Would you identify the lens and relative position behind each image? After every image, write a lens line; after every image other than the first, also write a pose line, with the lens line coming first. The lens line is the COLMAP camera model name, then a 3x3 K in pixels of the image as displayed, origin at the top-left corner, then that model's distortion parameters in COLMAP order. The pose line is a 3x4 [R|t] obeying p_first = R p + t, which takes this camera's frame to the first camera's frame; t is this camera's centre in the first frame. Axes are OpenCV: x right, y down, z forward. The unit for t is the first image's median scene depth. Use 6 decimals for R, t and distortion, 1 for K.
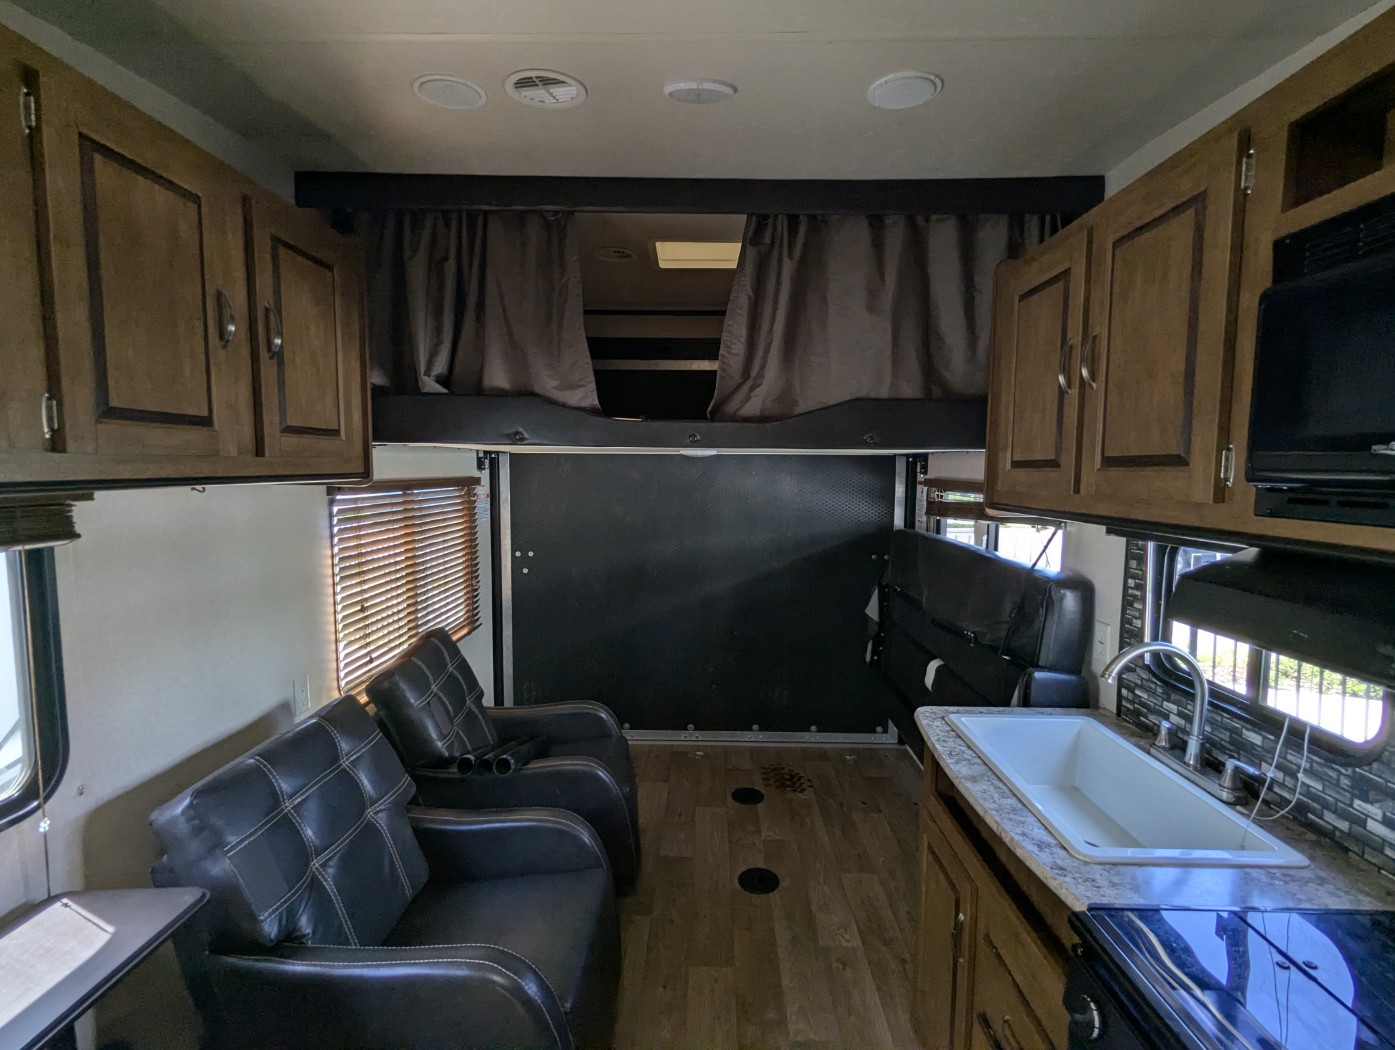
lens RADIAL K [[664.4, 0, 695.1], [0, 664.4, 525.8], [0, 0, 1]] dist [-0.003223, 0.002665]
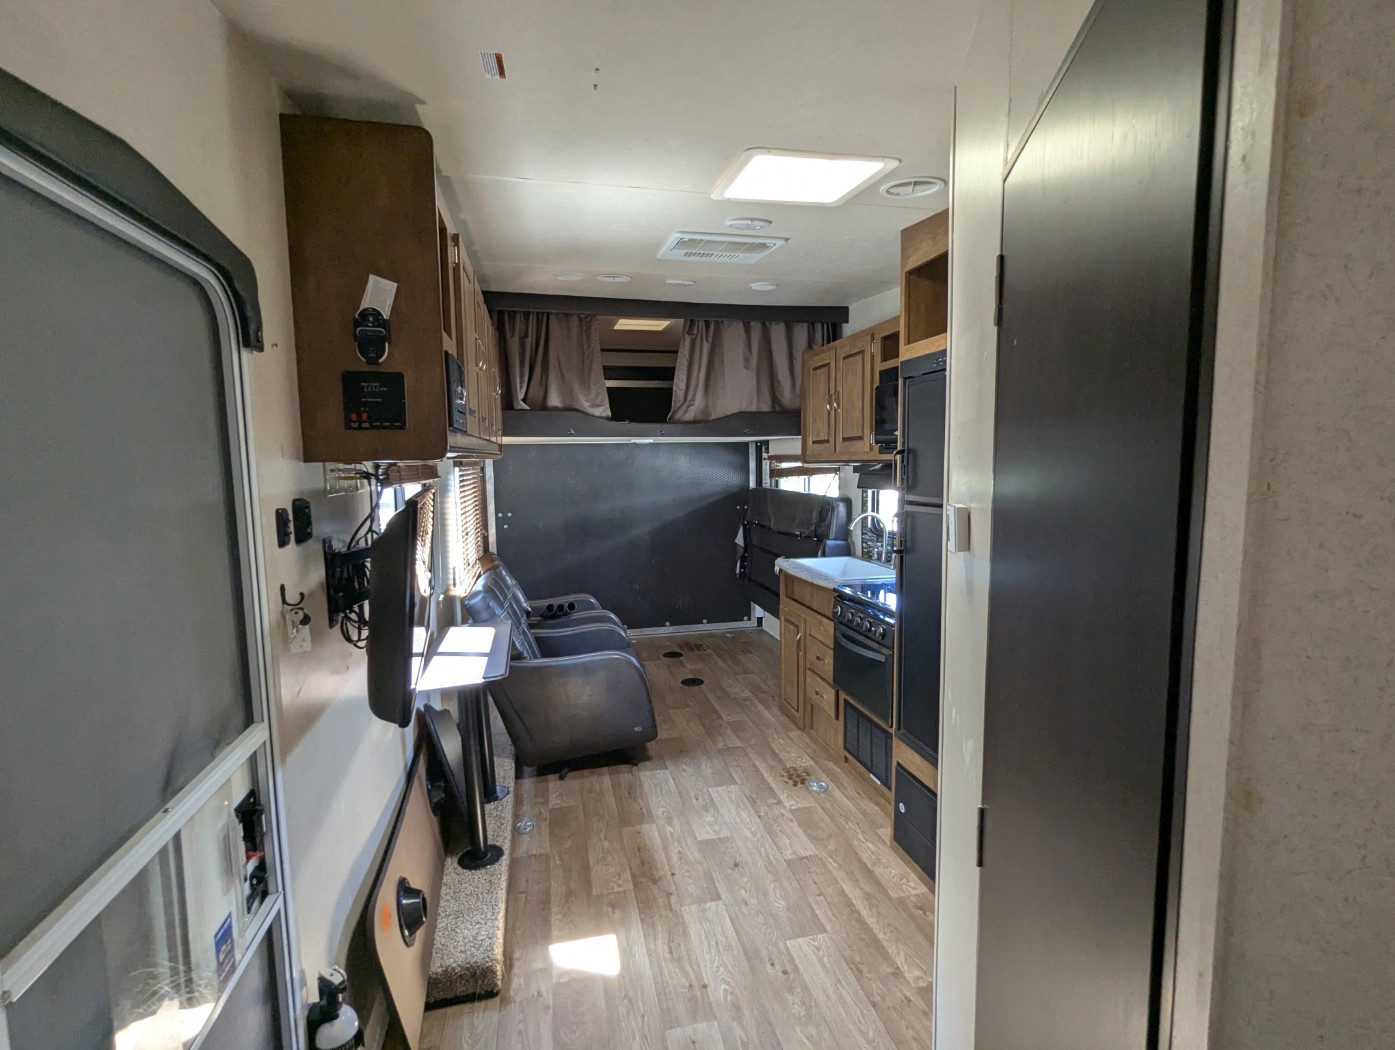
lens RADIAL K [[664.4, 0, 698.9], [0, 664.4, 523.0], [0, 0, 1]] dist [-0.003223, 0.002665]
pose [[0.967329, -0.044176, 0.249647, -0.398437], [0.042777, 0.999024, 0.011031, 0.117974], [-0.249890, 0.000009, 0.968274, -0.921125]]
